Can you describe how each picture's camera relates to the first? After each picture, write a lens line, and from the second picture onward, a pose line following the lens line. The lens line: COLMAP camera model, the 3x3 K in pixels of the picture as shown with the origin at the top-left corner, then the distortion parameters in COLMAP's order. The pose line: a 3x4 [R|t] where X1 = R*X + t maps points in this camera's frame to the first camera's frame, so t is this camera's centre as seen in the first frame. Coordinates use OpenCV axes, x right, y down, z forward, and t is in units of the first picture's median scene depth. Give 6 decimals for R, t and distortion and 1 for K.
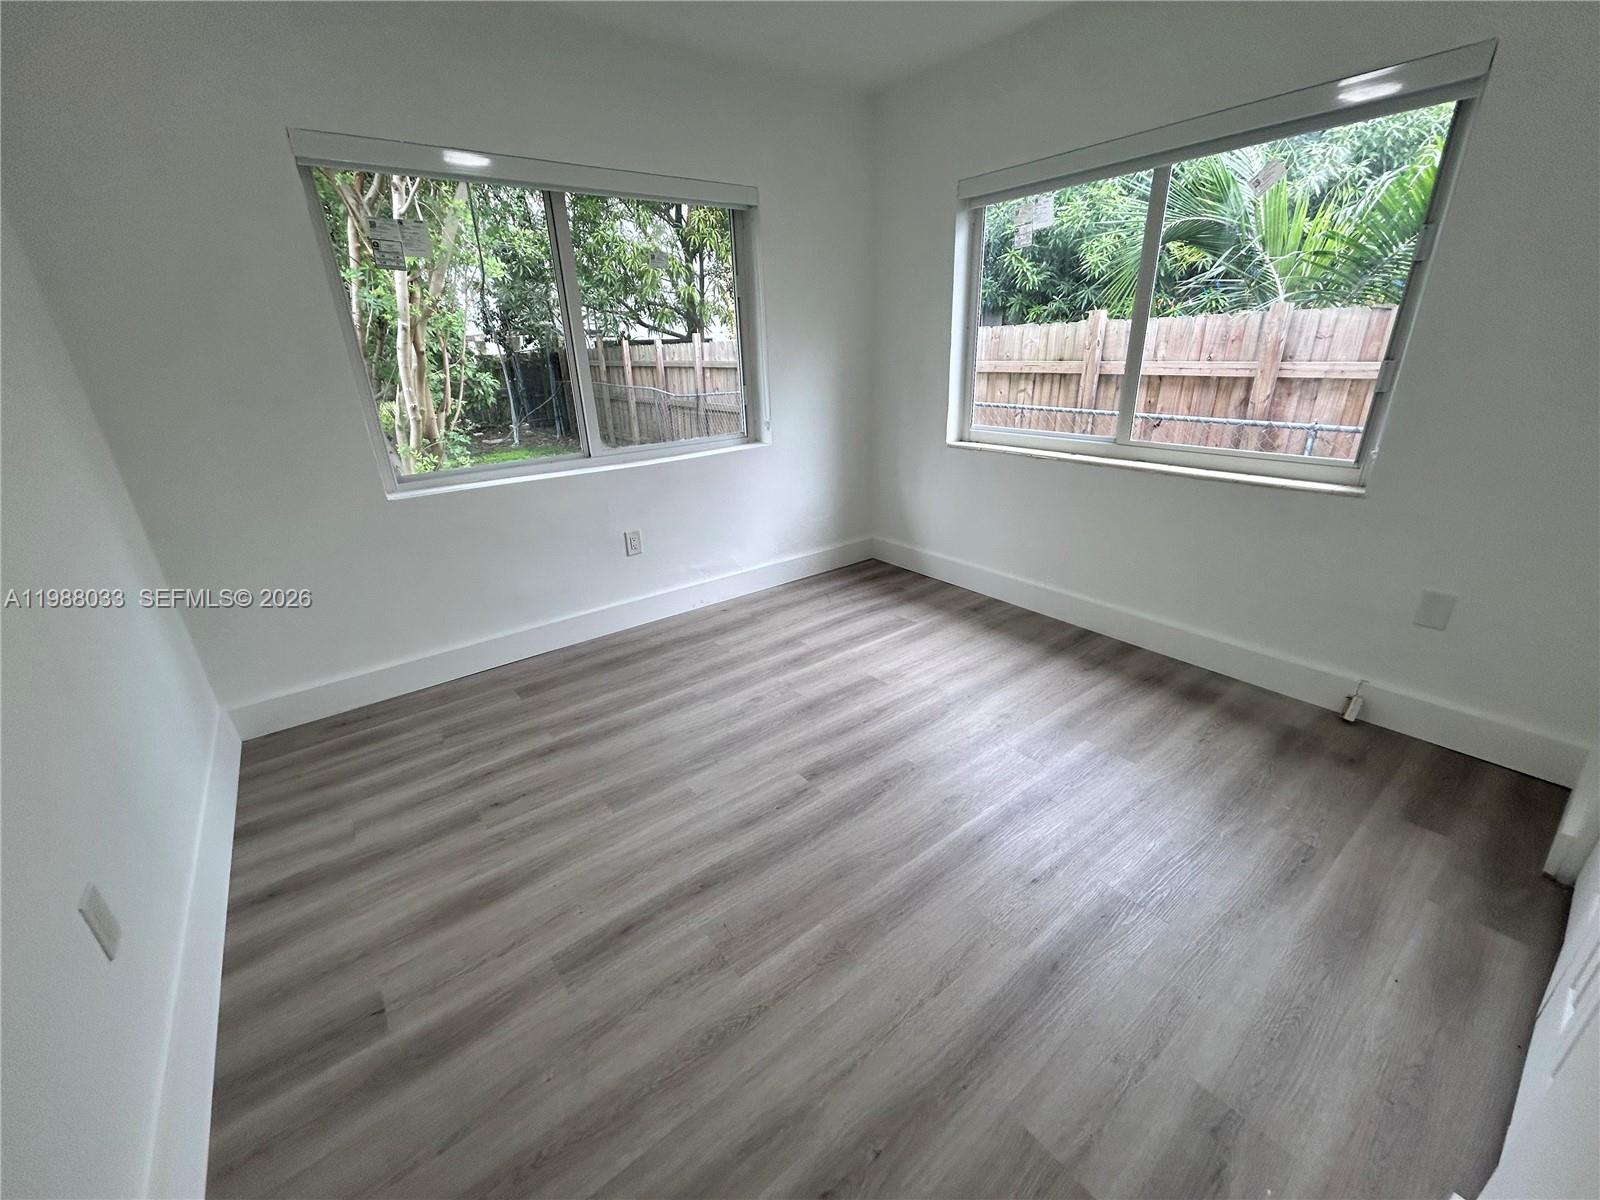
lens RADIAL K [[645.3, 0, 800.0], [0, 645.3, 600.0], [0, 0, 1]] dist [-0.002753, 0.003455]
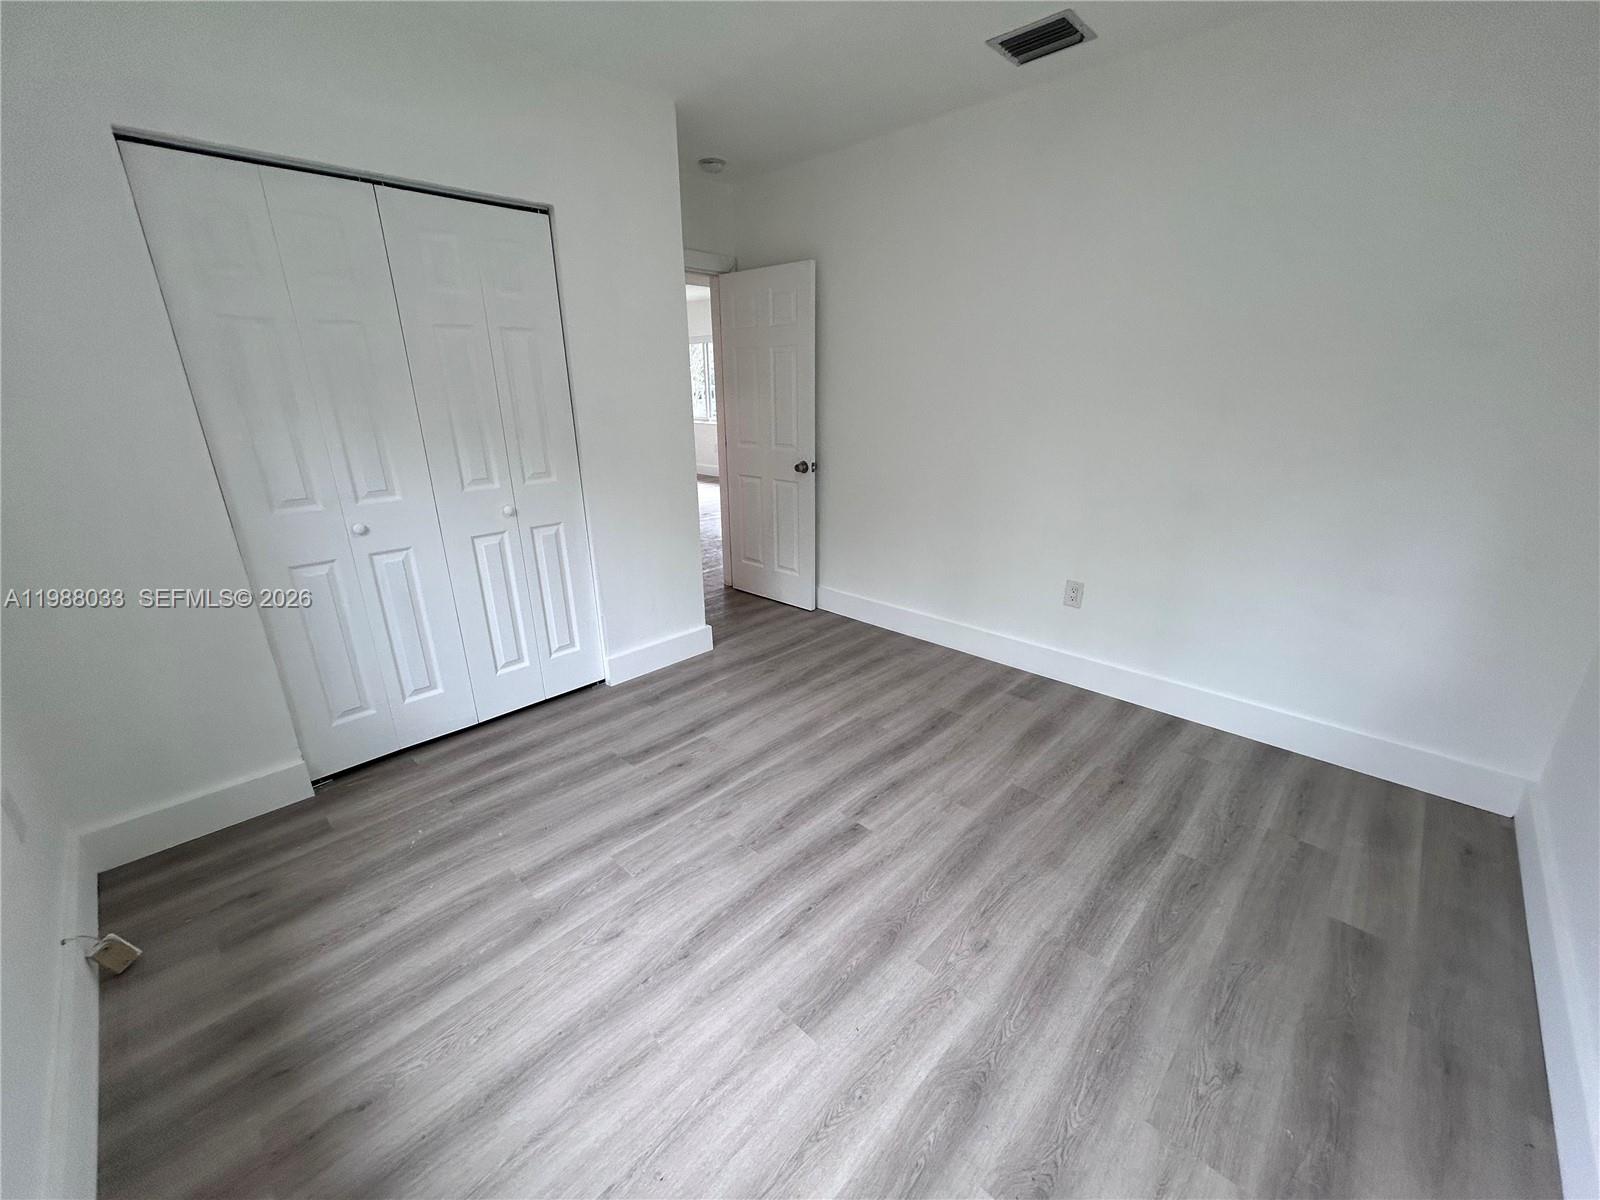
lens RADIAL K [[642.7, 0, 800.0], [0, 642.7, 600.0], [0, 0, 1]] dist [-0.000457, 0.000118]
pose [[-0.988583, 0.084596, -0.124692, 0.185708], [-0.016847, 0.760284, 0.649373, -0.598789], [0.149736, 0.644059, -0.750178, 1.421931]]
